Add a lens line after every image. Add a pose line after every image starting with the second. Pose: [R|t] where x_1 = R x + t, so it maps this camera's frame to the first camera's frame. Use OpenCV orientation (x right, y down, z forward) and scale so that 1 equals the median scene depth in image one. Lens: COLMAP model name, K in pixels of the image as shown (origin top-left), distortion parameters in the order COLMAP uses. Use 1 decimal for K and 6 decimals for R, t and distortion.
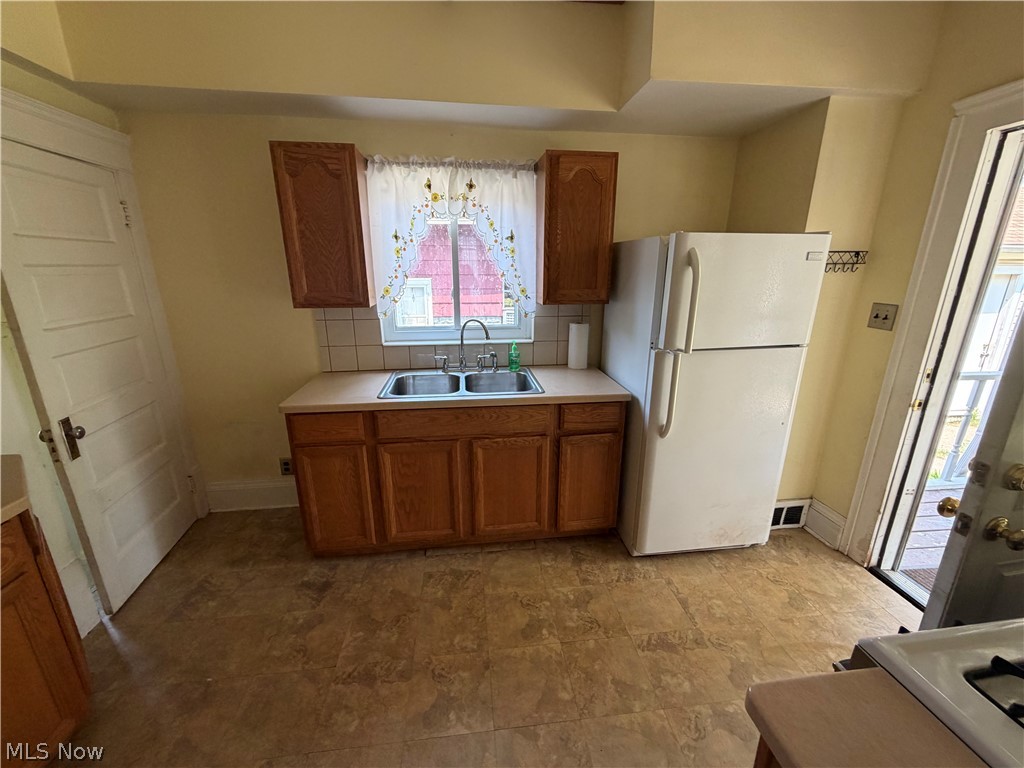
lens RADIAL K [[409.9, 0, 509.5], [0, 409.9, 384.8], [0, 0, 1]] dist [0.000530, 0.000087]
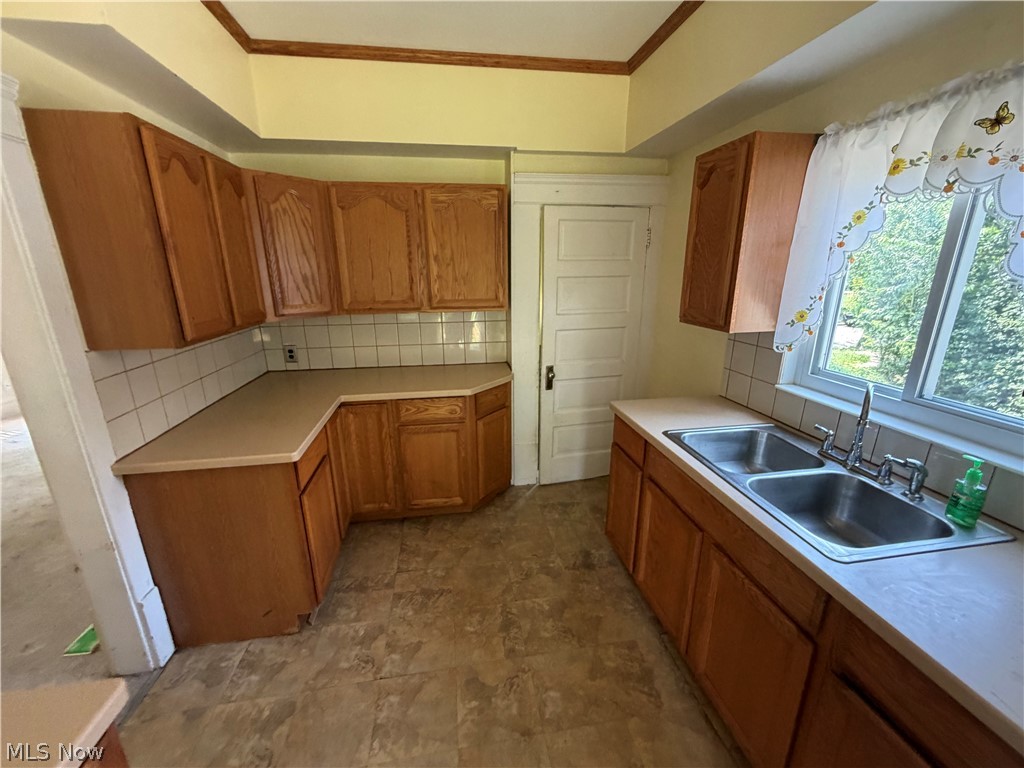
lens RADIAL K [[409.9, 0, 509.5], [0, 409.9, 384.8], [0, 0, 1]] dist [0.000530, 0.000087]
pose [[0.041206, 0.273978, -0.960853, 0.498254], [-0.271496, 0.928557, 0.253125, -0.198365], [0.961557, 0.250437, 0.112646, 0.566511]]
